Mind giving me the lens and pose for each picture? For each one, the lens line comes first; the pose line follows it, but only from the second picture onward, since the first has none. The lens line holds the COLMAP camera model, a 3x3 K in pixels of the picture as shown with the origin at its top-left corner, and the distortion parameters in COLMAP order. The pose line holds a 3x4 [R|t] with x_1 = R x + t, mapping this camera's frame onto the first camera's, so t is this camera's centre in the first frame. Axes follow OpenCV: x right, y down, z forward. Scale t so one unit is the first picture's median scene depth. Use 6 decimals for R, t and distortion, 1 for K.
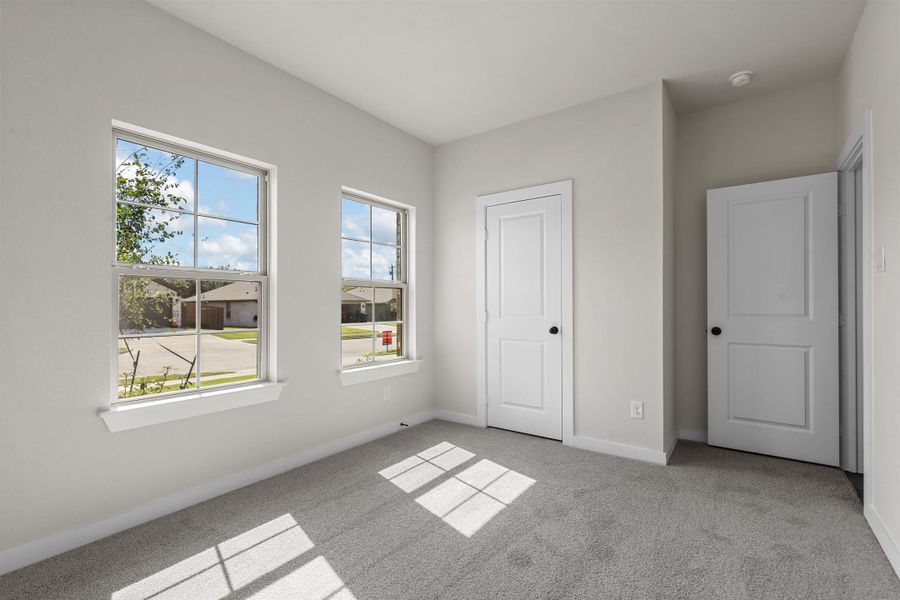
lens RADIAL K [[407.7, 0, 451.2], [0, 407.7, 303.6], [0, 0, 1]] dist [0.001004, 0.000009]
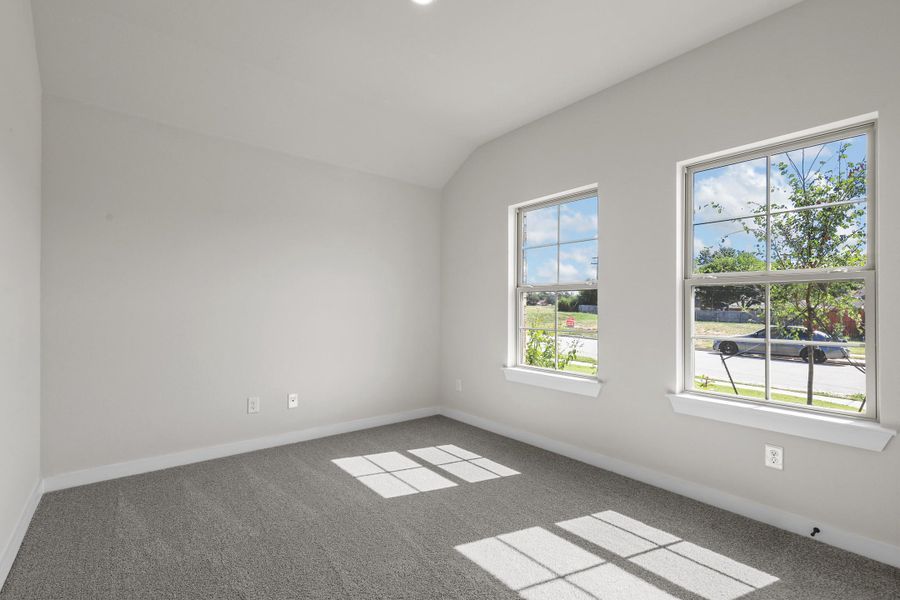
lens RADIAL K [[417.3, 0, 453.9], [0, 417.3, 317.4], [0, 0, 1]] dist [-0.000276, 0.000080]
pose [[-0.258752, 0.029363, -0.965497, 0.692548], [0.006167, 0.999568, 0.028747, -0.010935], [0.965924, 0.001484, -0.258821, 0.867702]]
